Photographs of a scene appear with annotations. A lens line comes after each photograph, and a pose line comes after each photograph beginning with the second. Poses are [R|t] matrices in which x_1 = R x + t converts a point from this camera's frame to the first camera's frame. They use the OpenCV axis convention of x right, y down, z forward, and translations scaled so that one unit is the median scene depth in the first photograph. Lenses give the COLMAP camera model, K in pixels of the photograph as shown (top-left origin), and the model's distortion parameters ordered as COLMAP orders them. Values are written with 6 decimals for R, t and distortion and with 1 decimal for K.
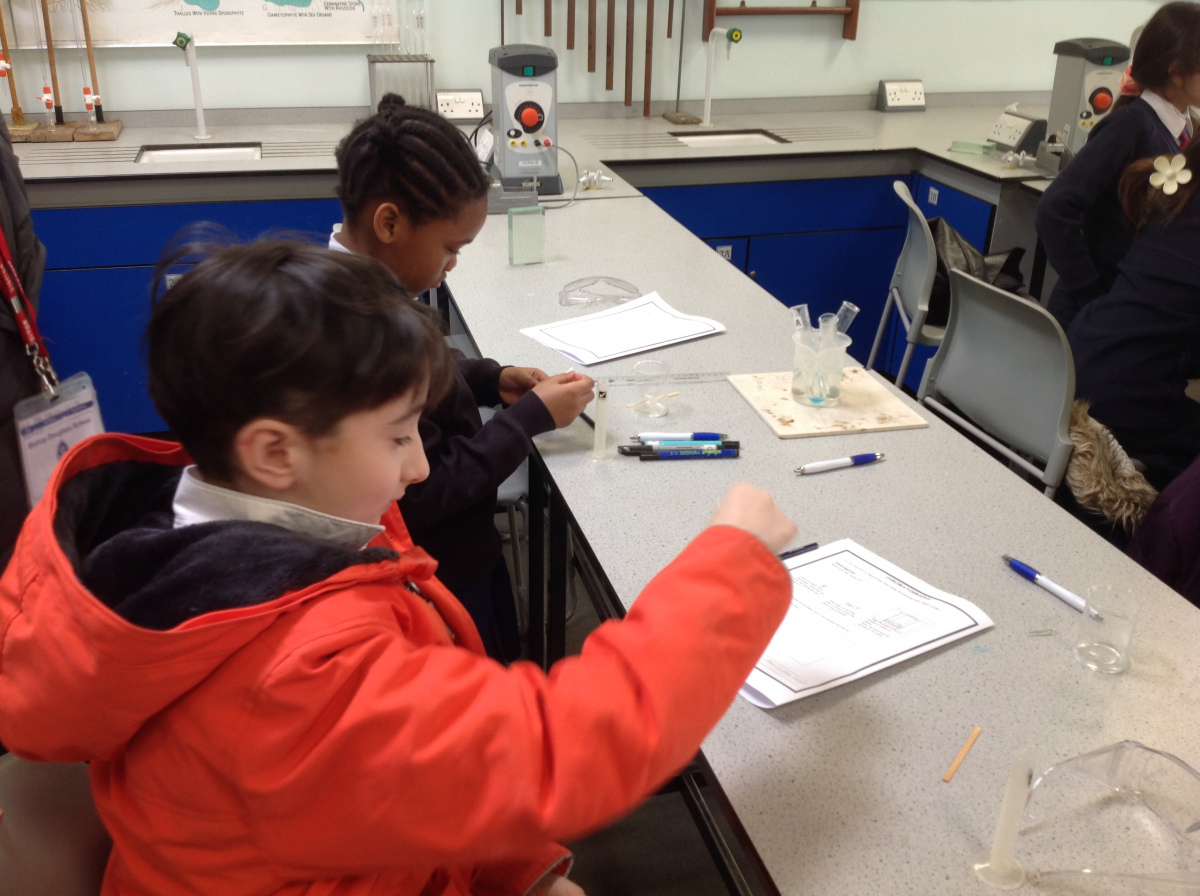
lens RADIAL K [[1200.8, 0, 598.6], [0, 1200.8, 445.8], [0, 0, 1]] dist [-0.009750, 0.000000]
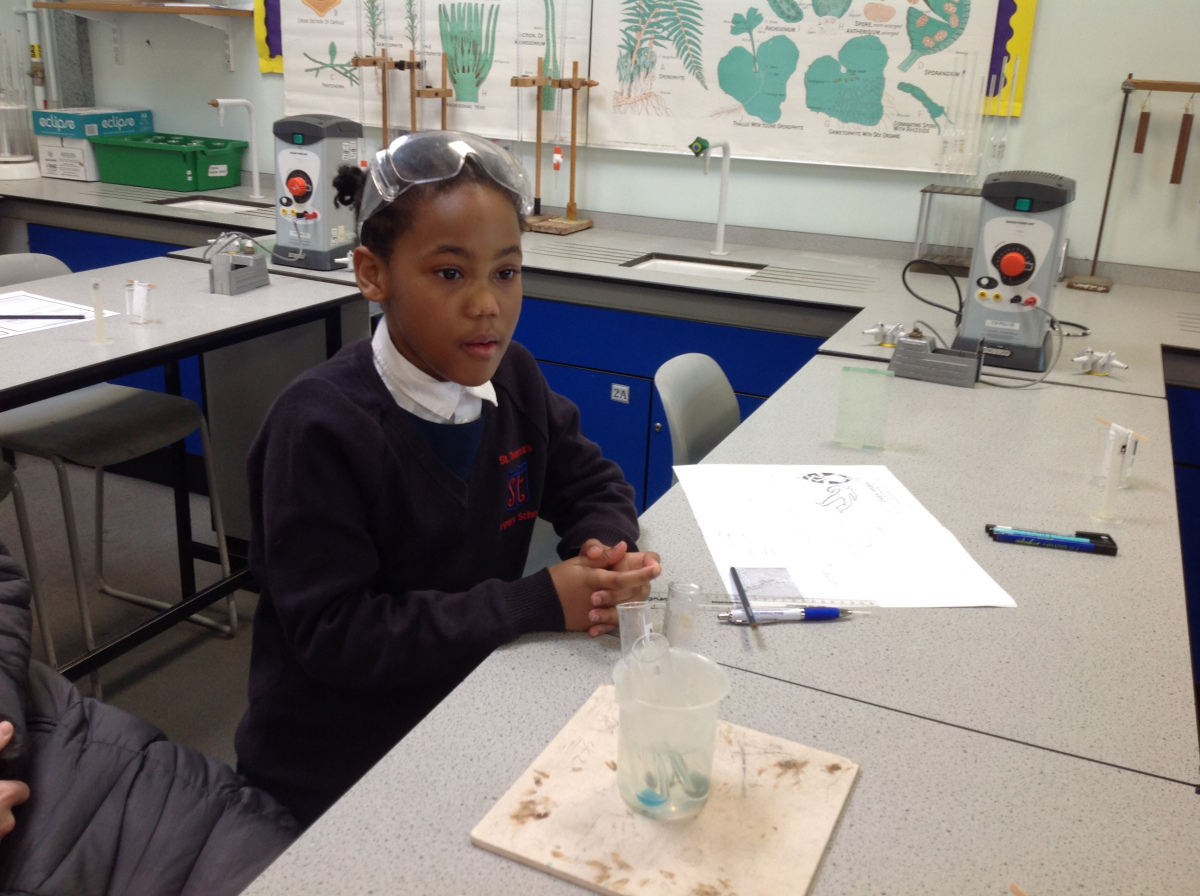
lens RADIAL K [[1200.8, 0, 599.1], [0, 1200.8, 452.1], [0, 0, 1]] dist [-0.009750, 0.000000]
pose [[0.787655, 0.206341, -0.580537, 0.185024], [-0.275467, 0.960769, -0.032258, -0.065166], [0.551106, 0.185327, 0.813594, 0.265920]]
